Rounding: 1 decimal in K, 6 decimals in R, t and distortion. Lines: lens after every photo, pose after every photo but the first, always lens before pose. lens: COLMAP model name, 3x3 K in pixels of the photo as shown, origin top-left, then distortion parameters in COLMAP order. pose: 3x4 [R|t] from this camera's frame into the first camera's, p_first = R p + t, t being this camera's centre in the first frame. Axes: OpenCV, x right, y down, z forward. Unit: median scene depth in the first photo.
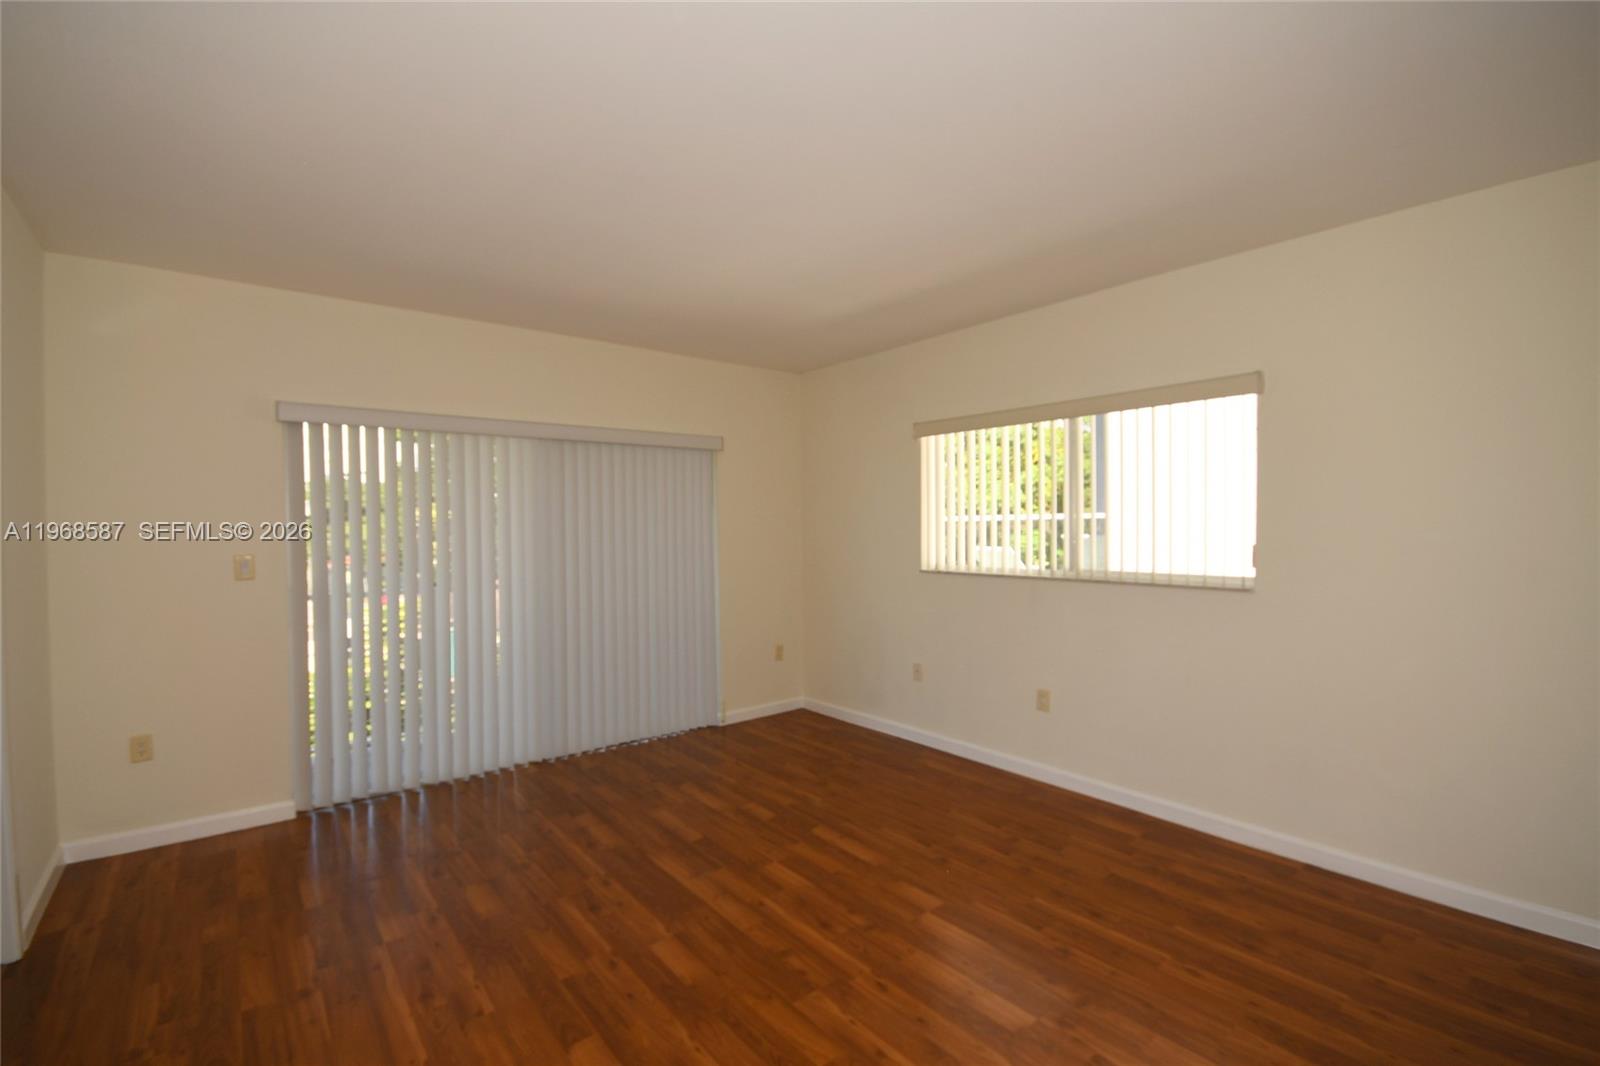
lens RADIAL K [[703.1, 0, 798.5], [0, 703.1, 544.1], [0, 0, 1]] dist [0.001651, -0.003003]
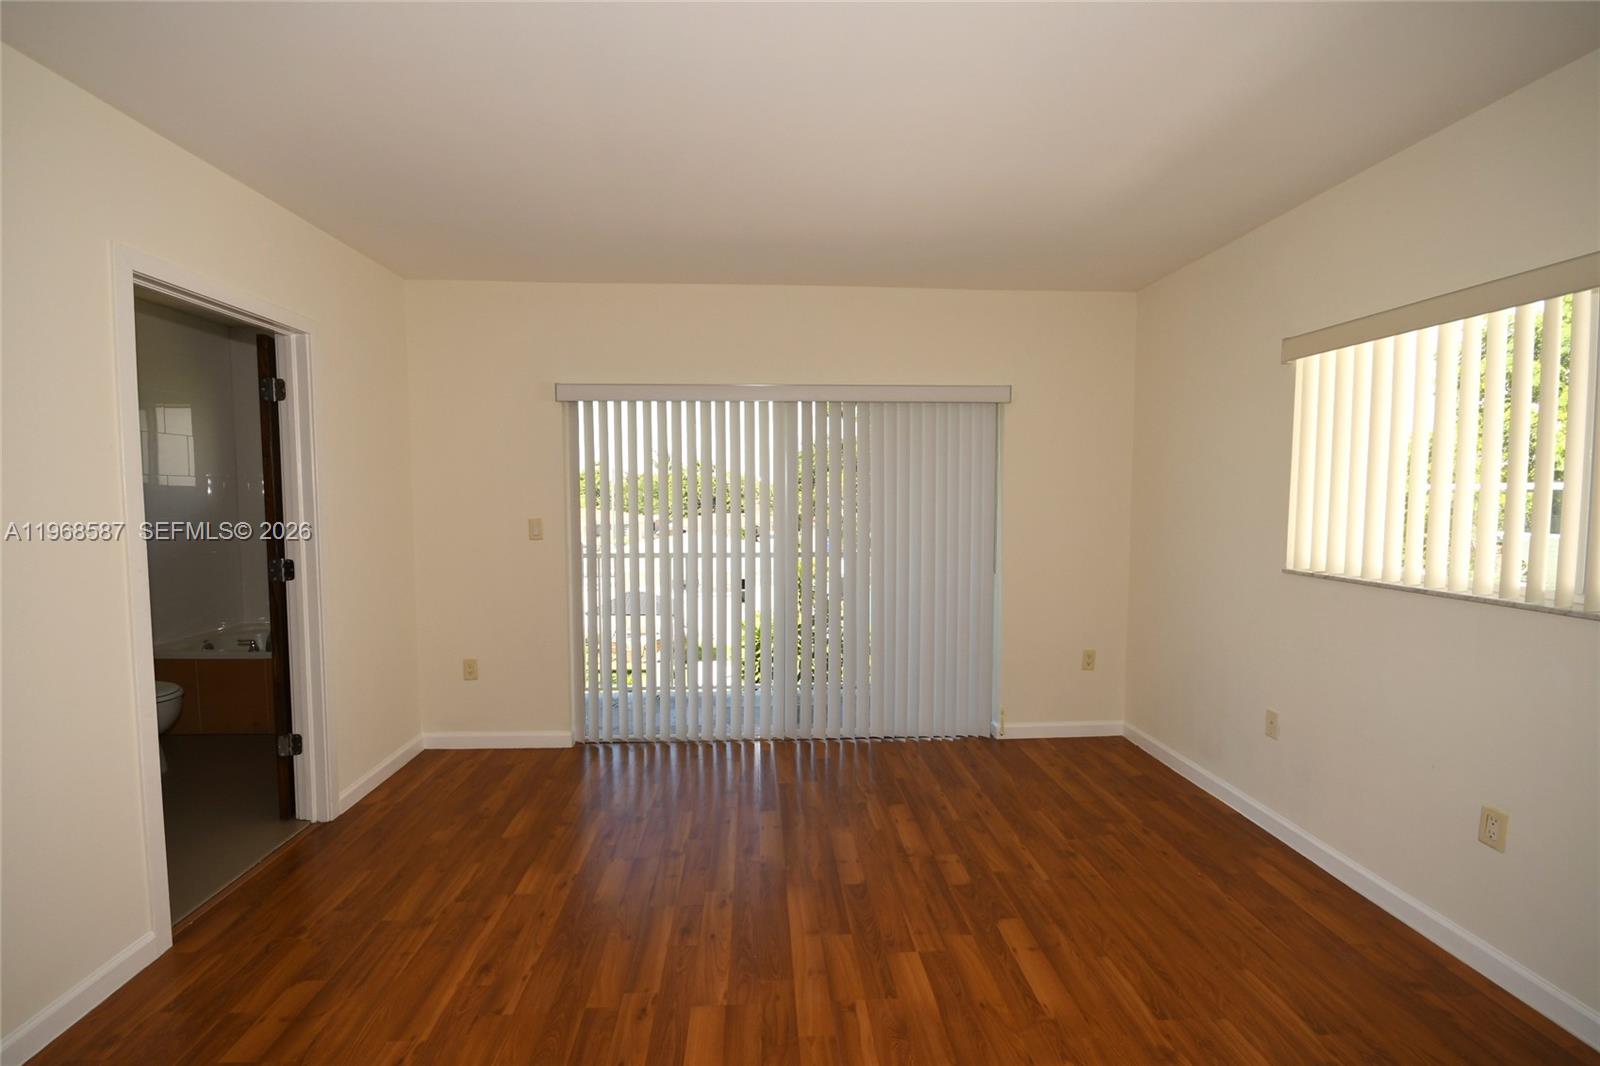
lens RADIAL K [[703.1, 0, 804.0], [0, 703.1, 538.4], [0, 0, 1]] dist [0.001651, -0.003003]
pose [[0.813652, 0.046020, -0.579528, 0.233267], [-0.021402, 0.998557, 0.049247, -0.016222], [0.580959, -0.027667, 0.813463, 0.278584]]
